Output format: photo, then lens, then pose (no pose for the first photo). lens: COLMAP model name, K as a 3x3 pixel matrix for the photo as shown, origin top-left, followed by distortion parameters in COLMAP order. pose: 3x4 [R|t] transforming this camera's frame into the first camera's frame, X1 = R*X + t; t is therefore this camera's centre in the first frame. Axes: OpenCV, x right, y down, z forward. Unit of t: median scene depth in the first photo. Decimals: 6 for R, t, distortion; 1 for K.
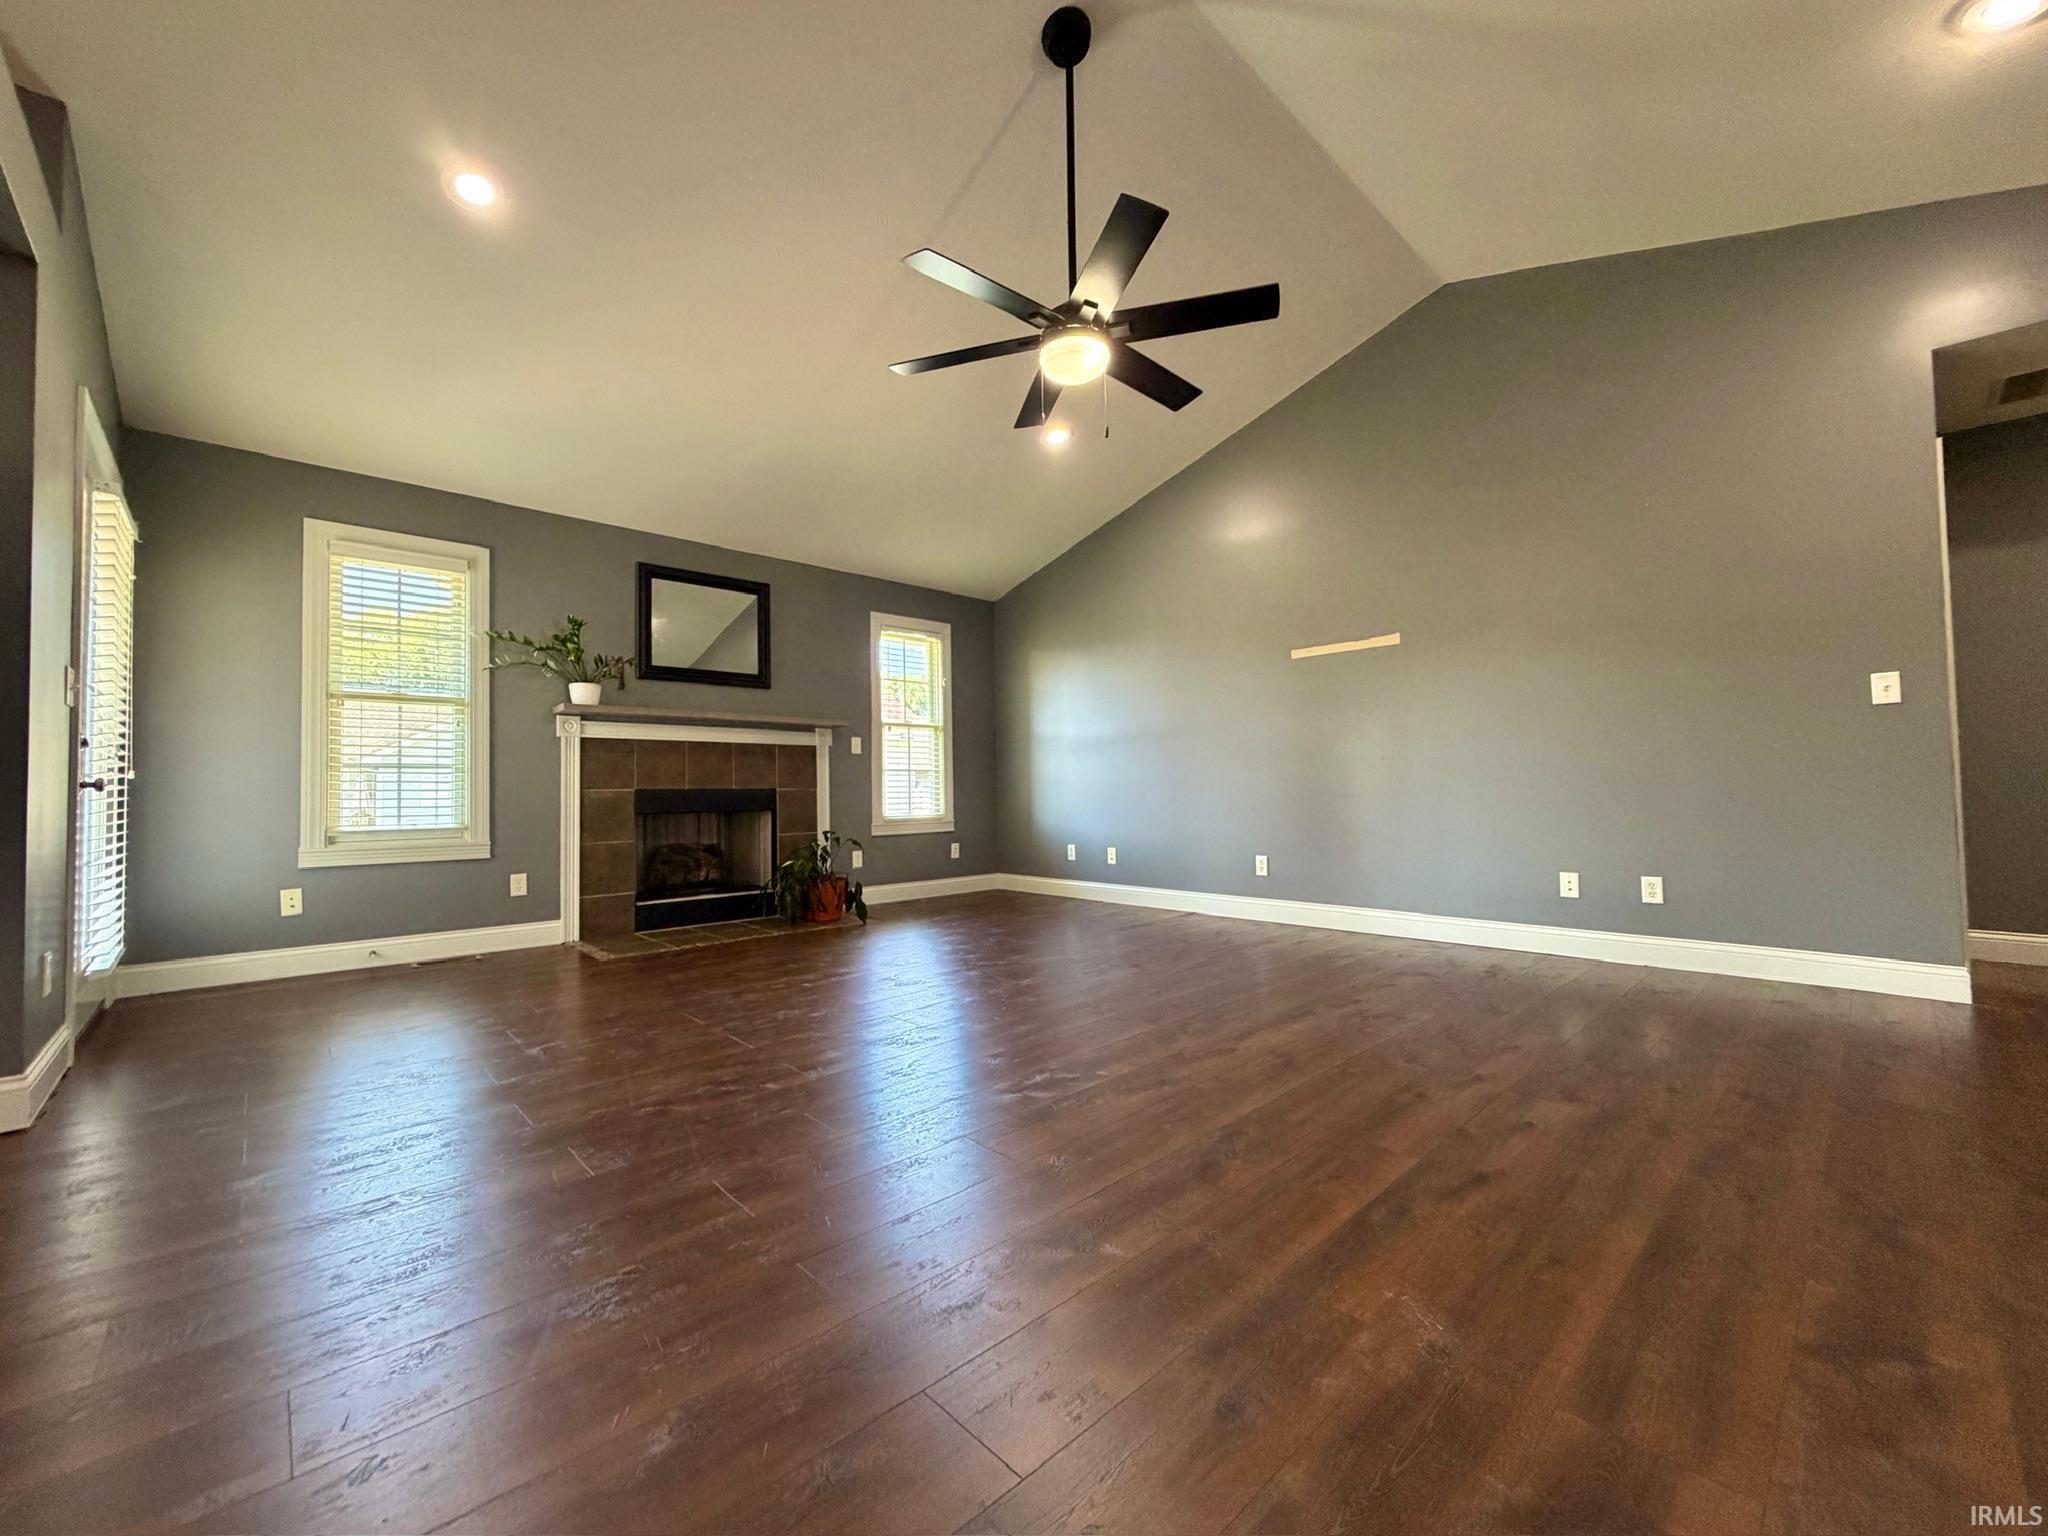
lens RADIAL K [[817.8, 0, 1020.3], [0, 817.8, 767.7], [0, 0, 1]] dist [0.001662, 0.000009]
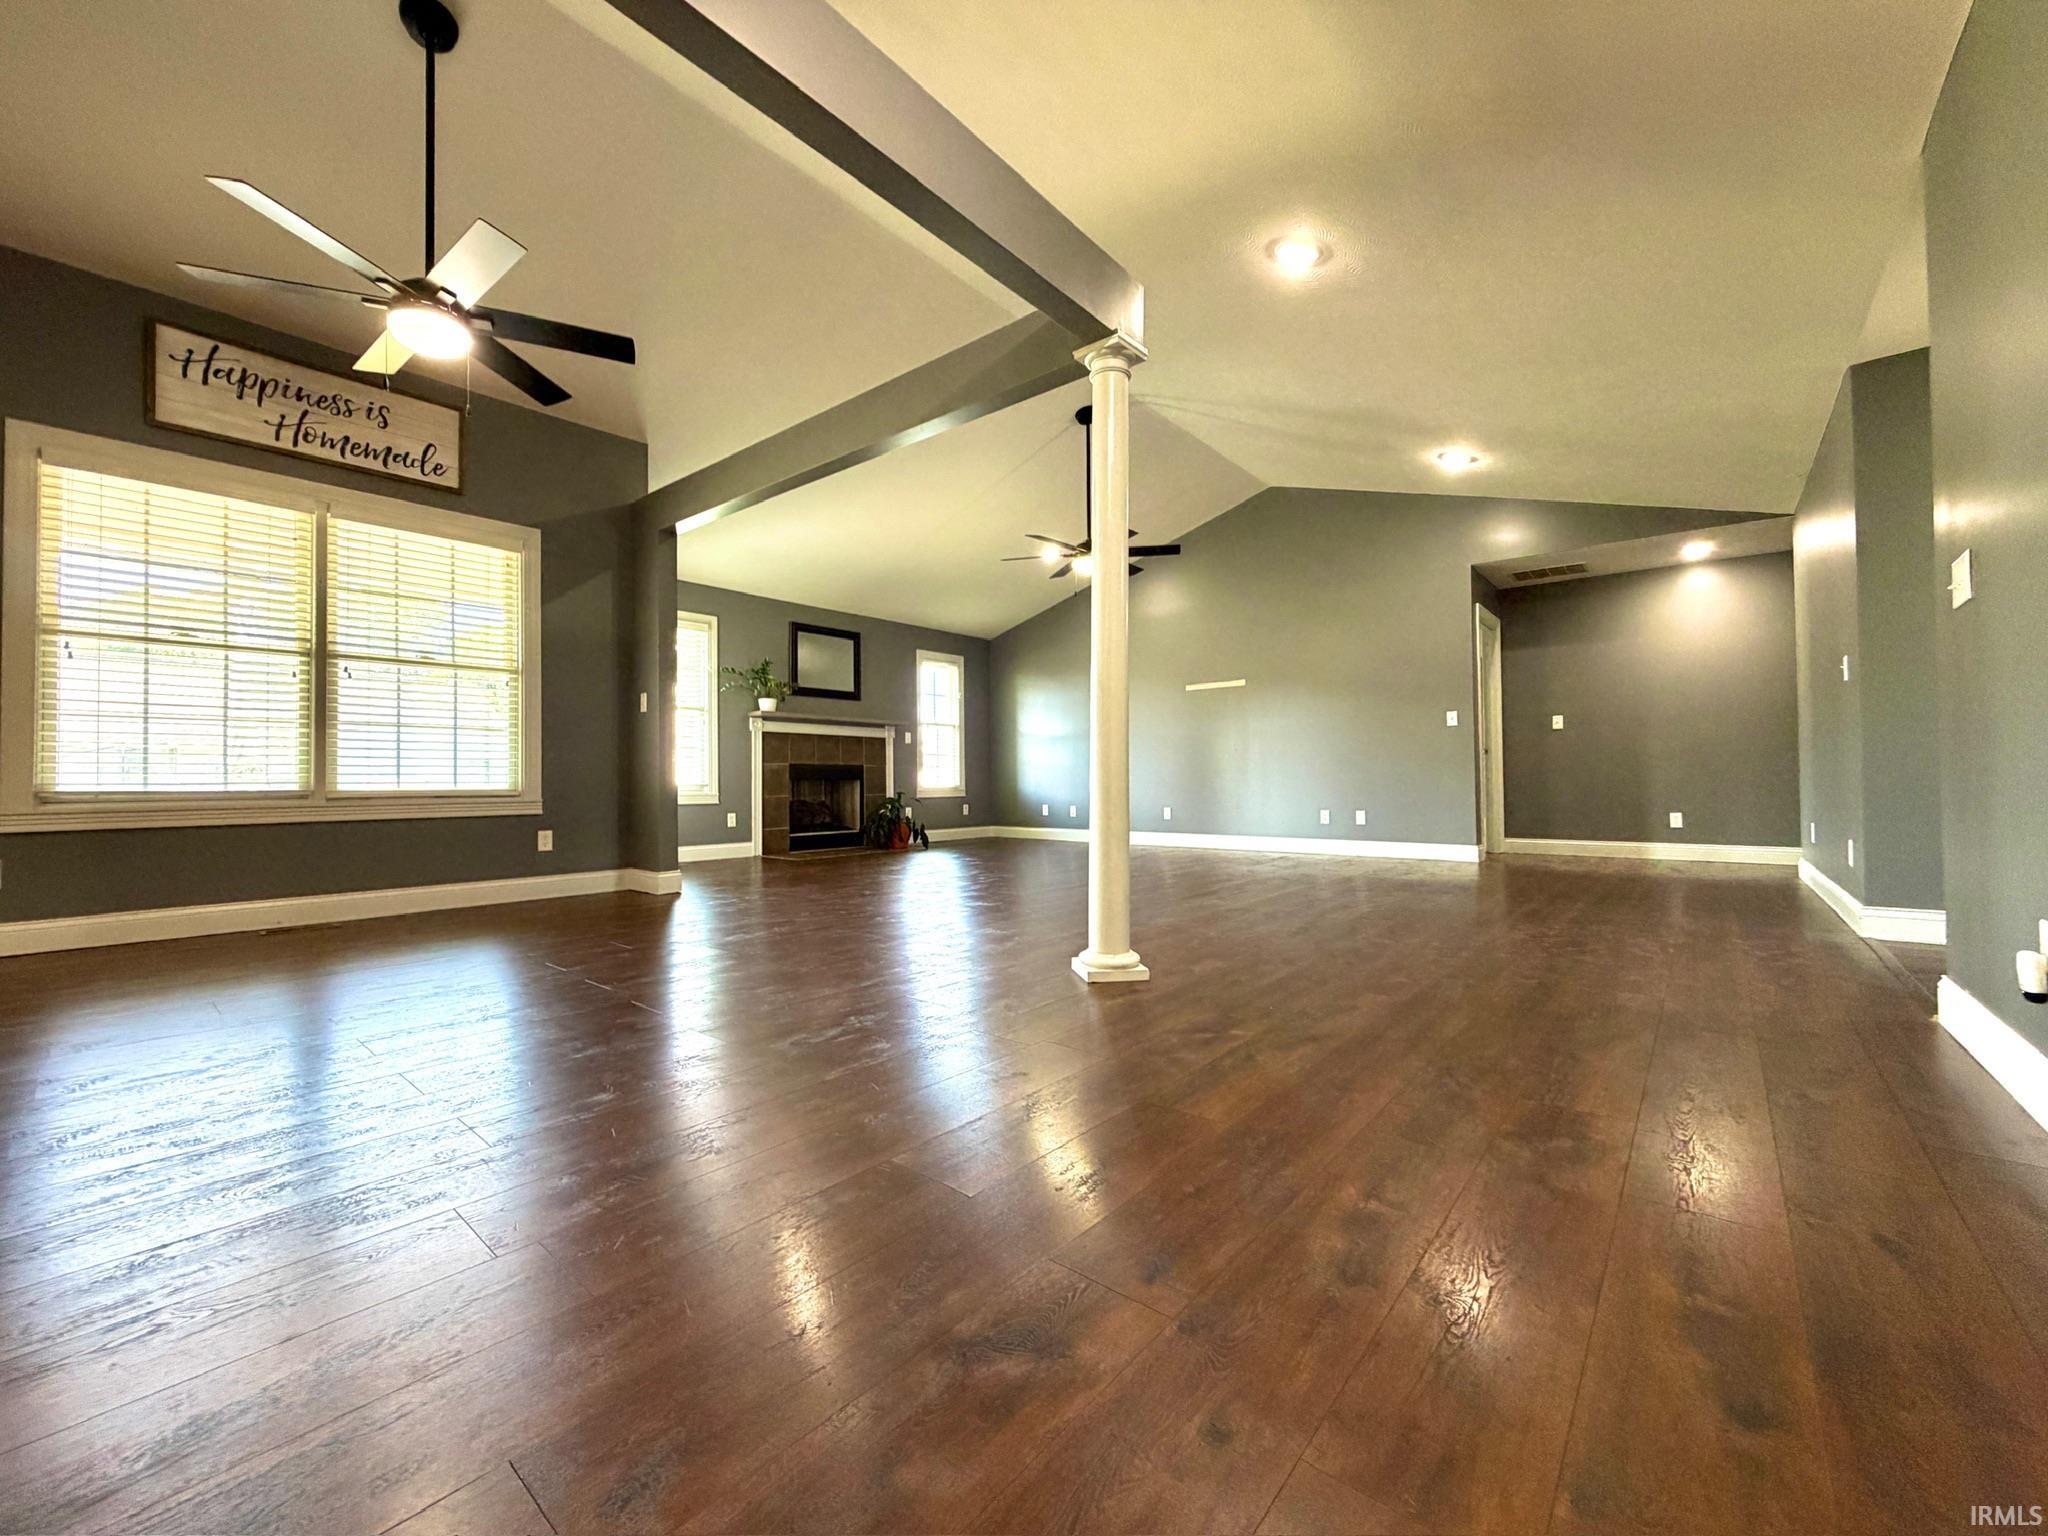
lens RADIAL K [[817.8, 0, 1020.3], [0, 817.8, 767.7], [0, 0, 1]] dist [0.001662, 0.000009]
pose [[0.993671, 0.009646, 0.111912, -0.176692], [-0.010709, 0.999903, 0.008908, 0.013500], [-0.111815, -0.010051, 0.993678, -0.578269]]
